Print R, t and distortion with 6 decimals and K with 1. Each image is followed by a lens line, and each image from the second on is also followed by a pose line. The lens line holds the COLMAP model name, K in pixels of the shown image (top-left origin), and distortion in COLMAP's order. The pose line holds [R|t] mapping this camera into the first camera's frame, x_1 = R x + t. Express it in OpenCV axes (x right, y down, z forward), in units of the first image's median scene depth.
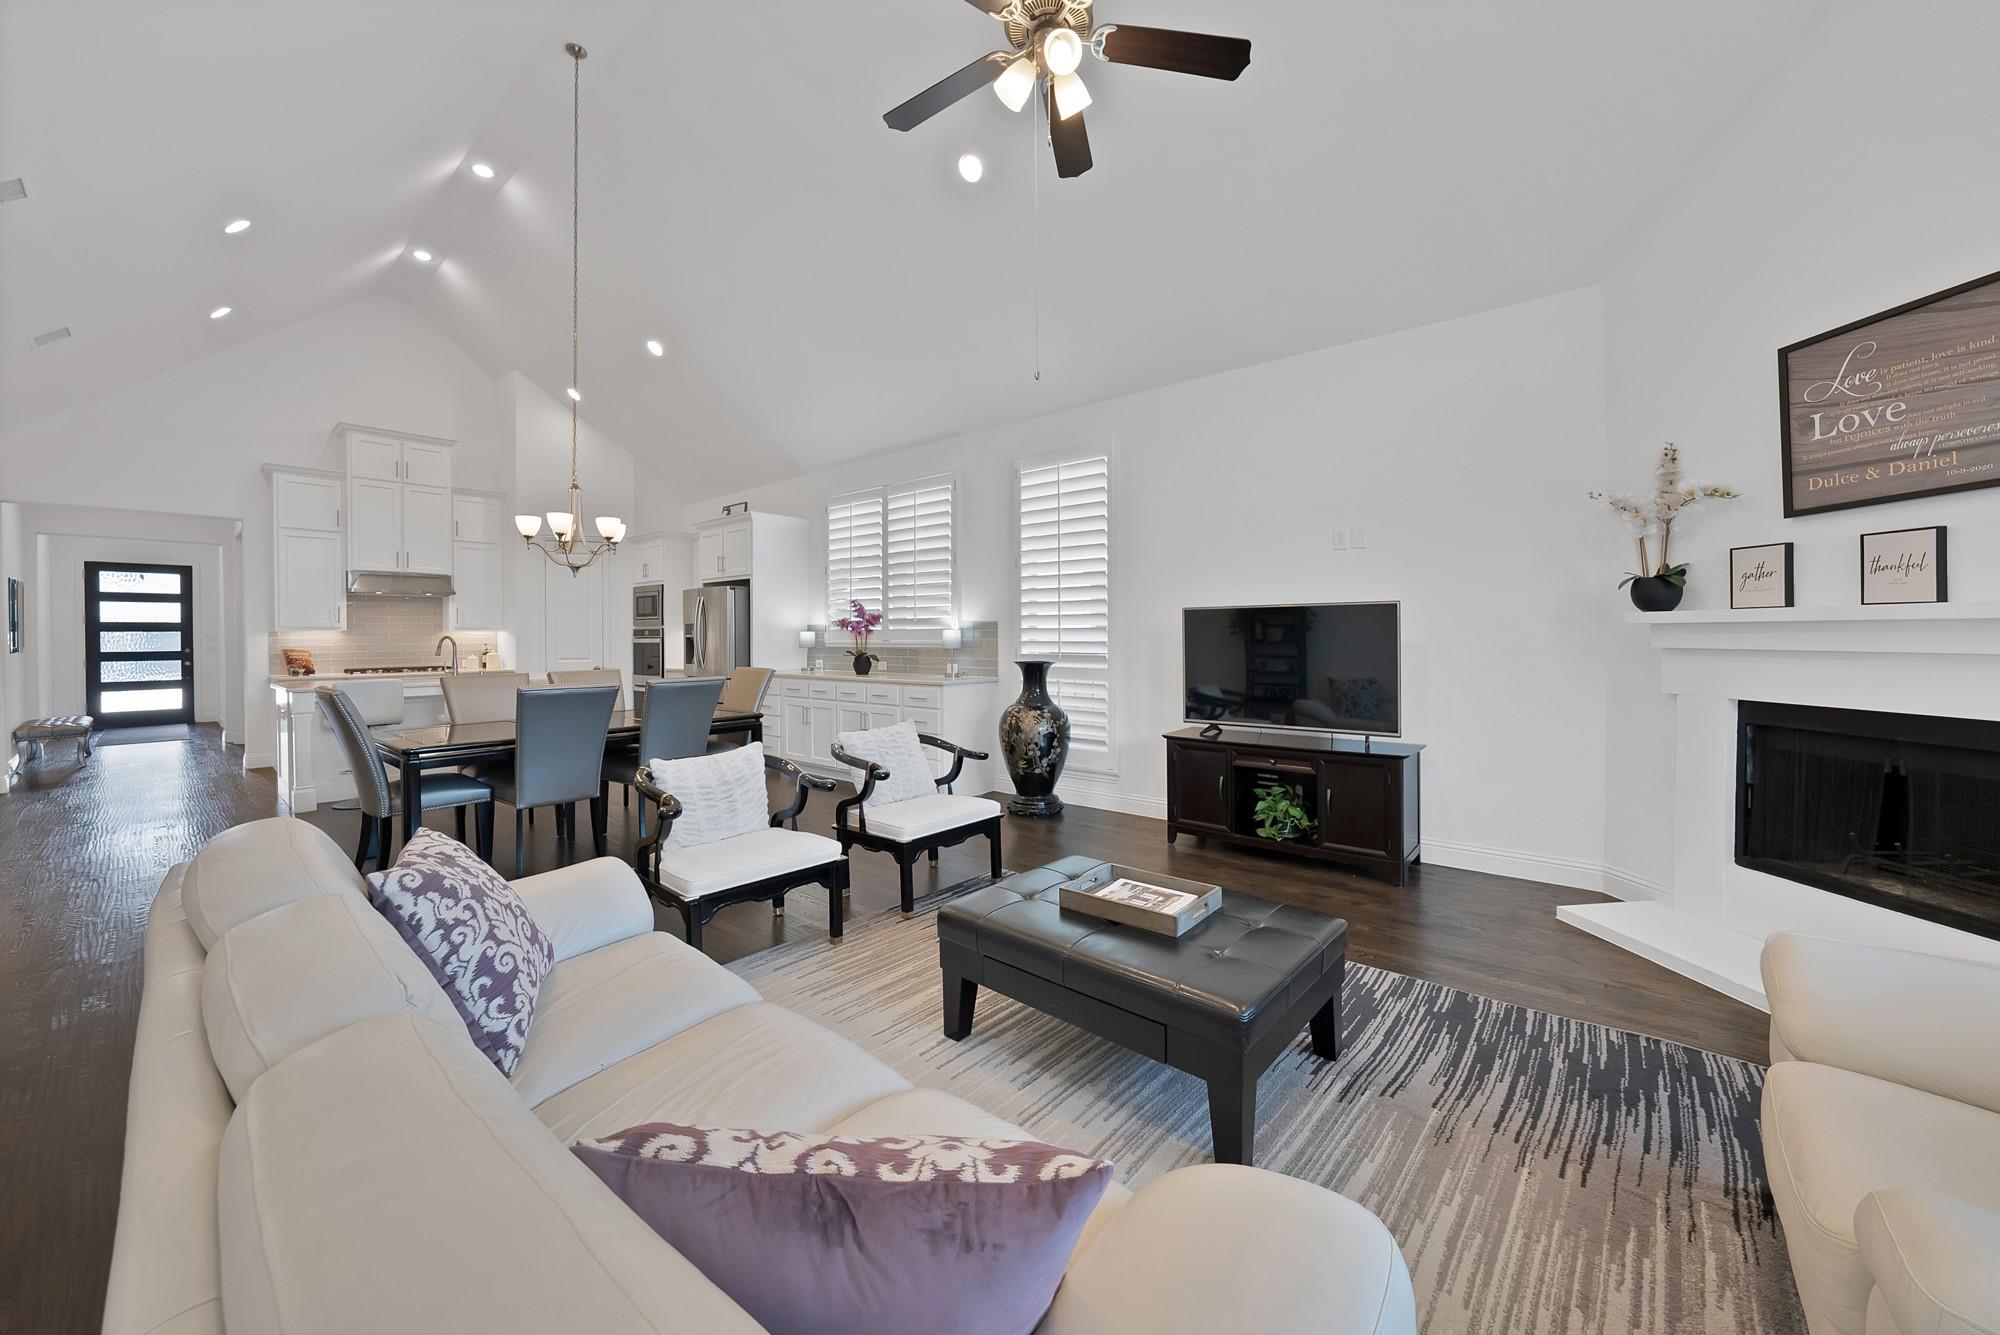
lens RADIAL K [[700.8, 0, 997.3], [0, 700.8, 648.0], [0, 0, 1]] dist [-0.027401, 0.003121]
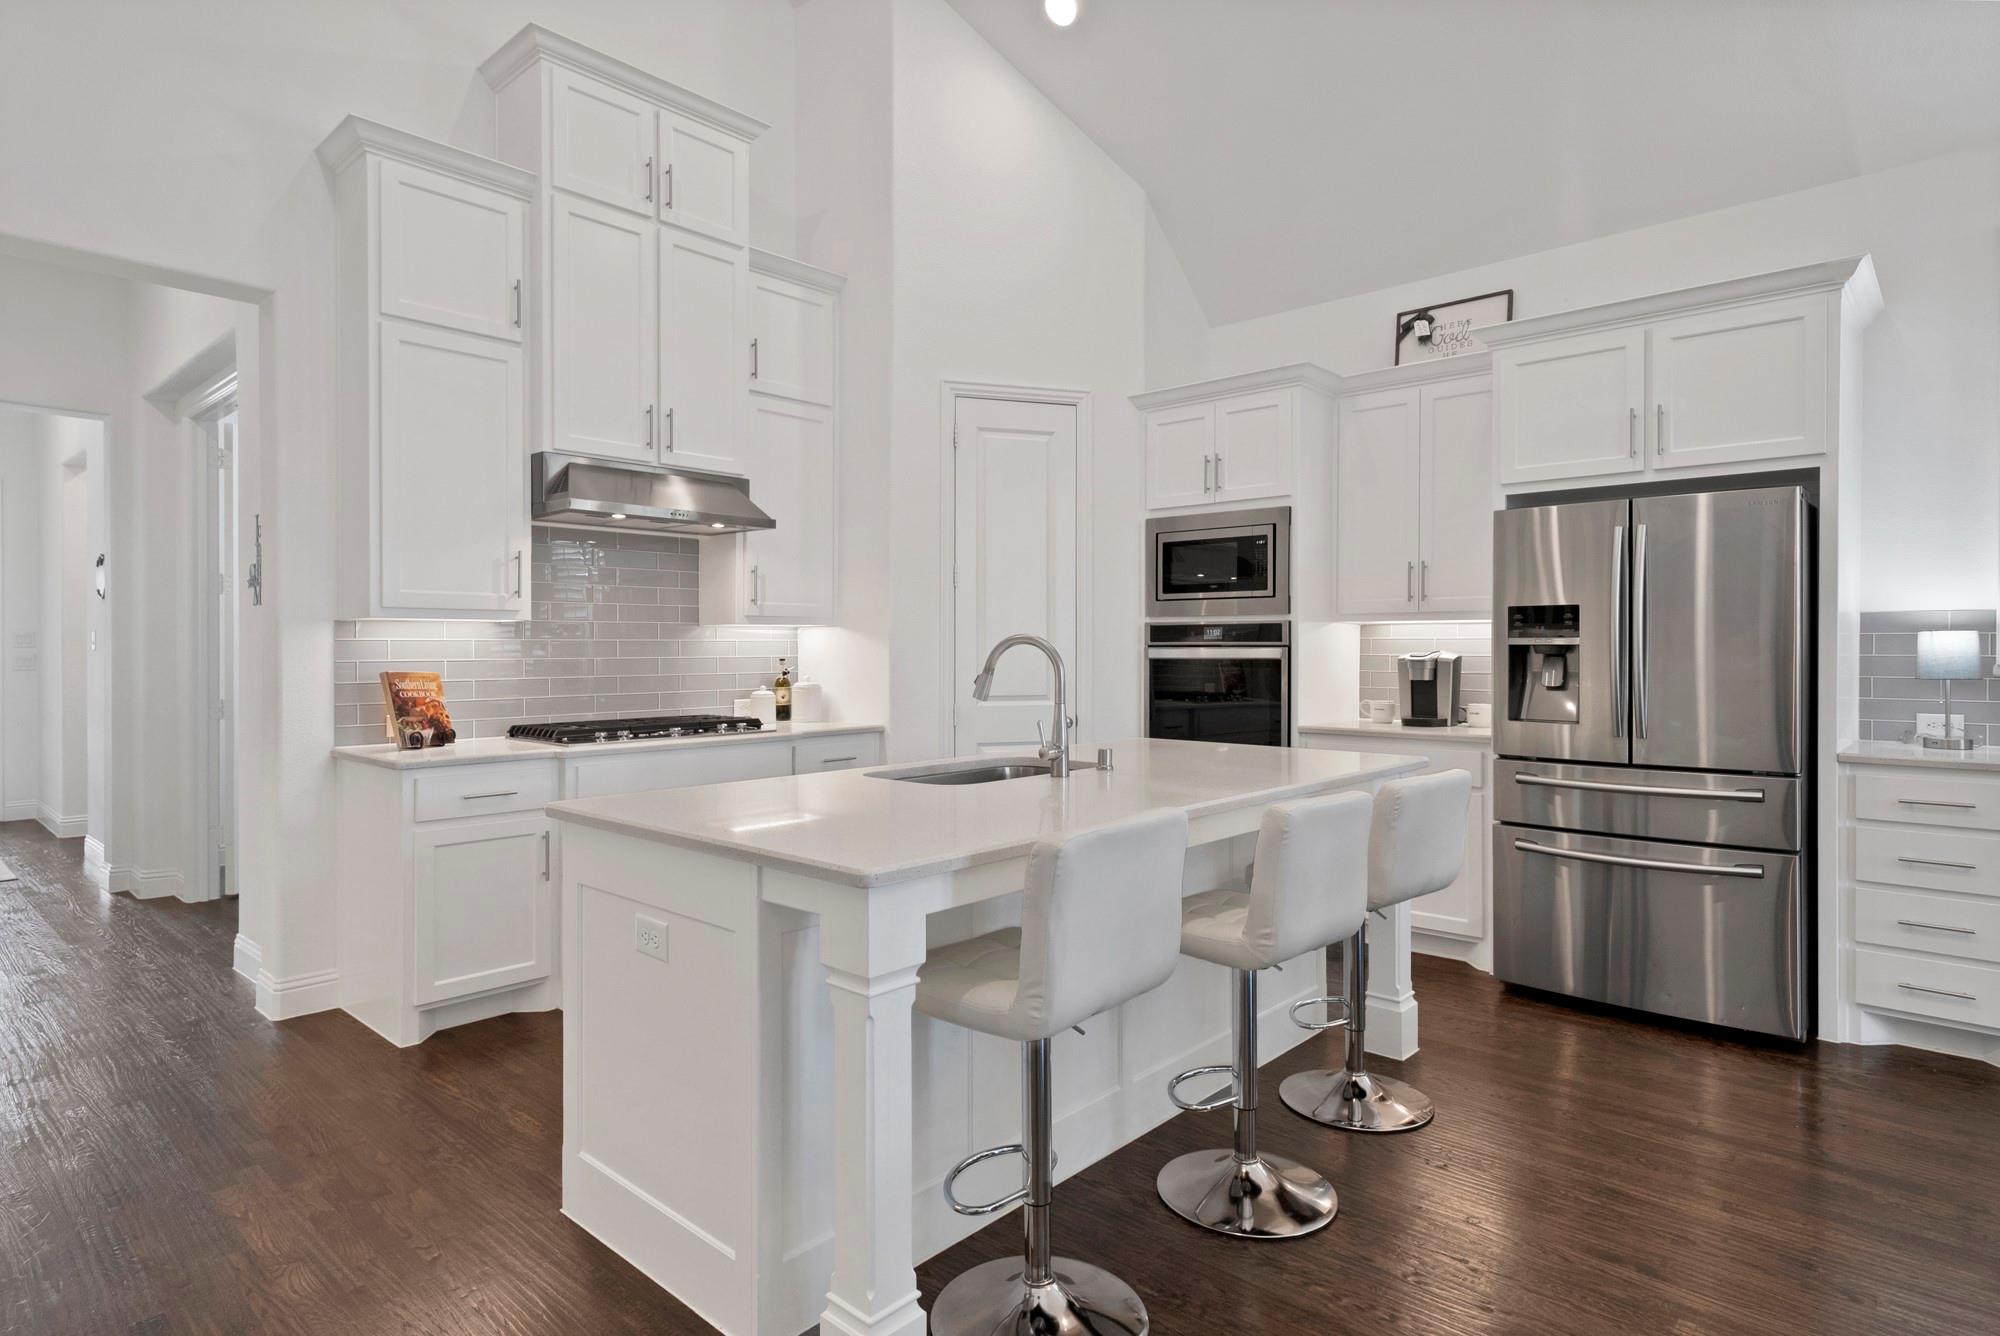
lens RADIAL K [[1043.9, 0, 986.0], [0, 1043.9, 664.9], [0, 0, 1]] dist [0.002188, 0.001551]
pose [[0.998614, 0.006384, -0.052244, -0.680090], [-0.006365, 0.999980, 0.000524, -0.004000], [0.052246, -0.000191, 0.998634, 0.463794]]
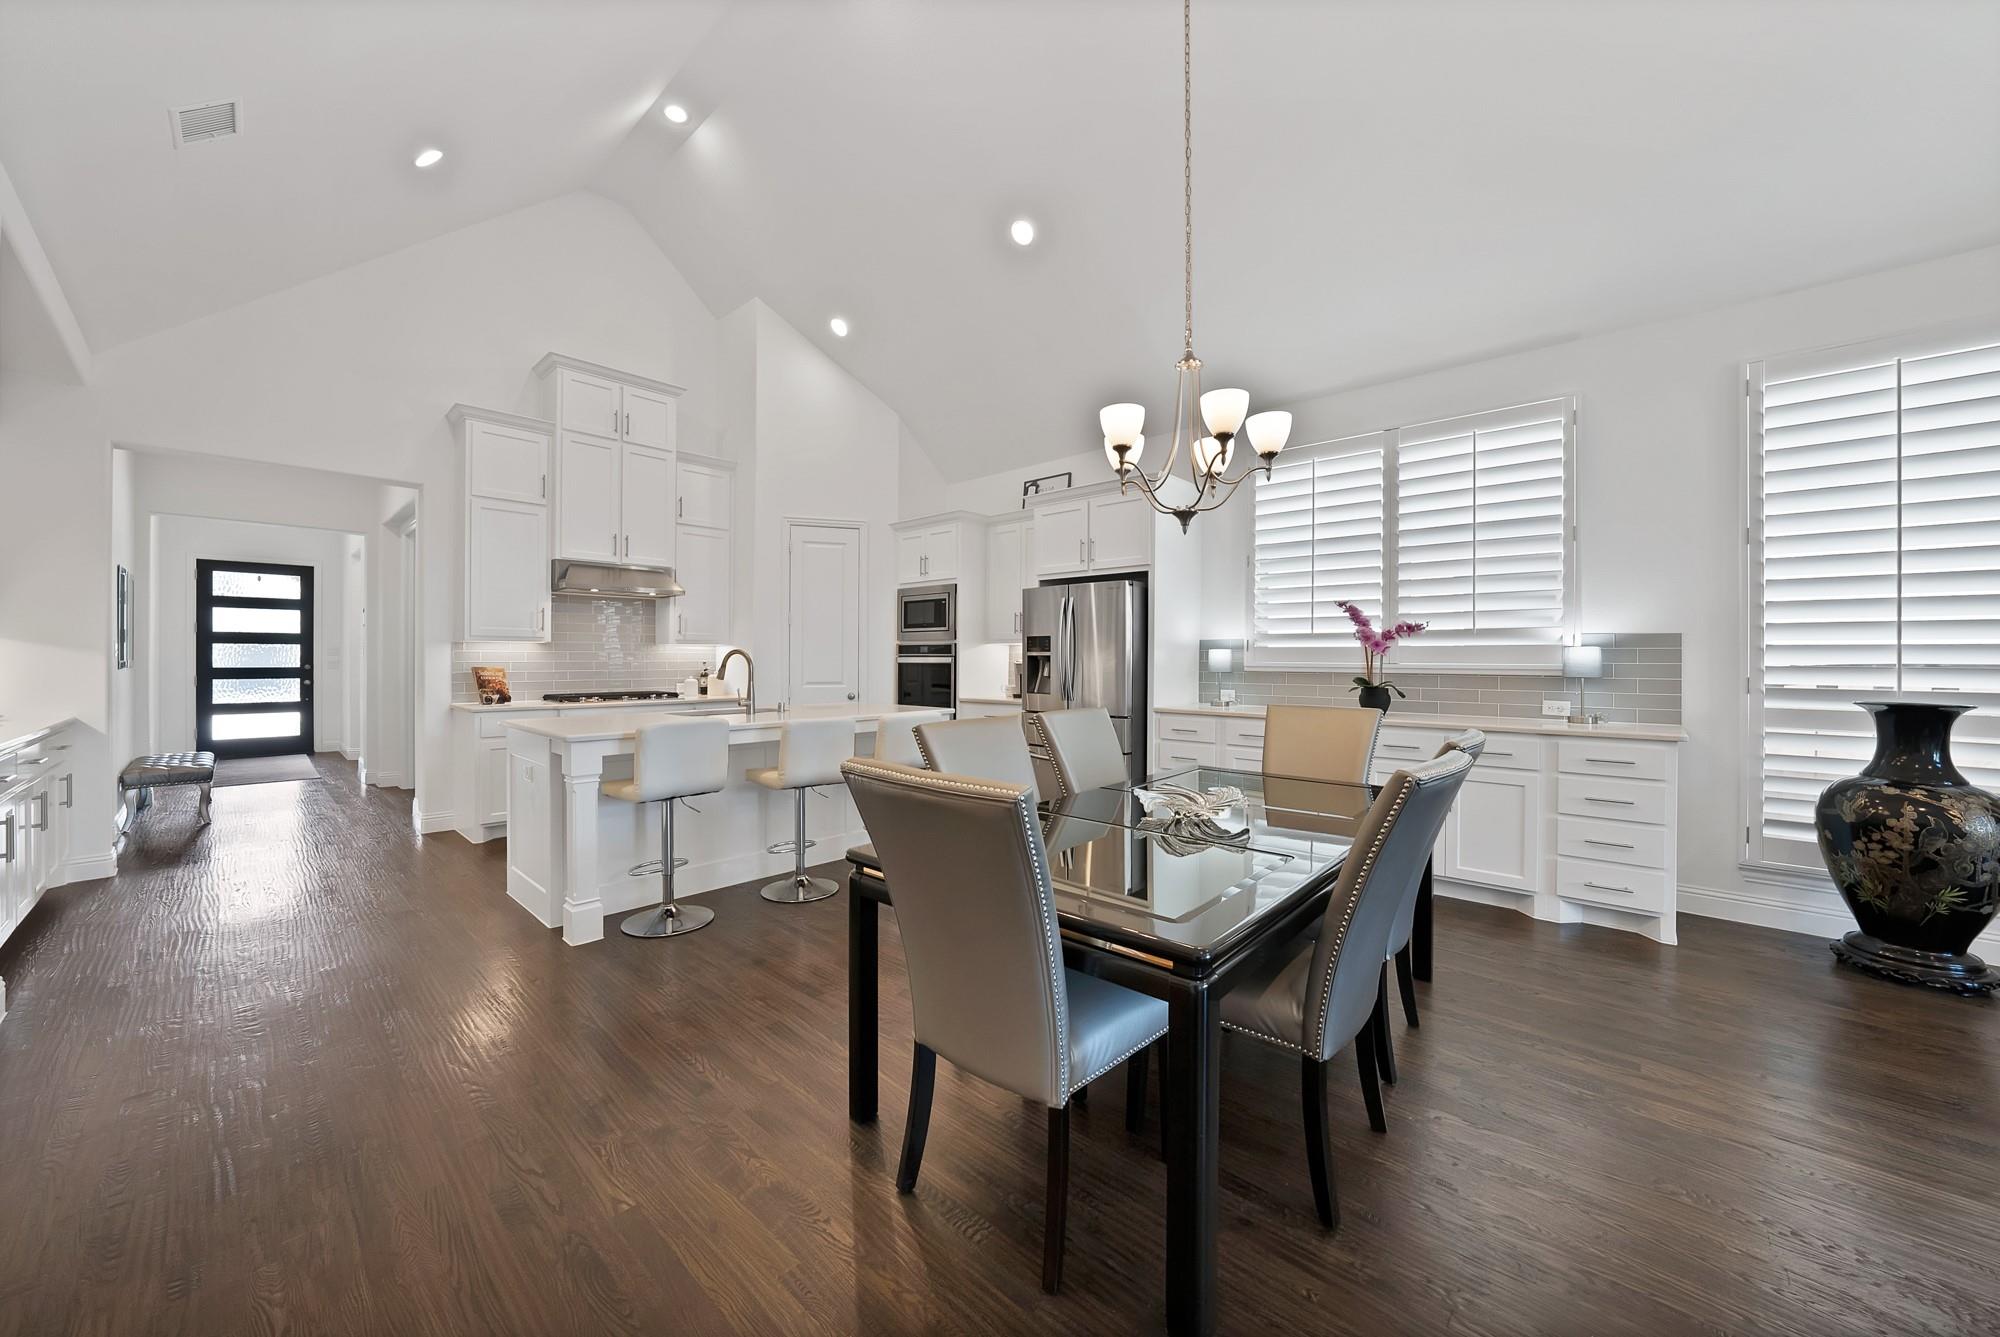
lens RADIAL K [[700.8, 0, 990.5], [0, 700.8, 670.8], [0, 0, 1]] dist [-0.027401, 0.003121]
pose [[0.998396, 0.010345, -0.055671, -0.443227], [-0.010390, 0.999946, -0.000520, 0.000509], [0.055663, 0.001098, 0.998449, 0.292920]]
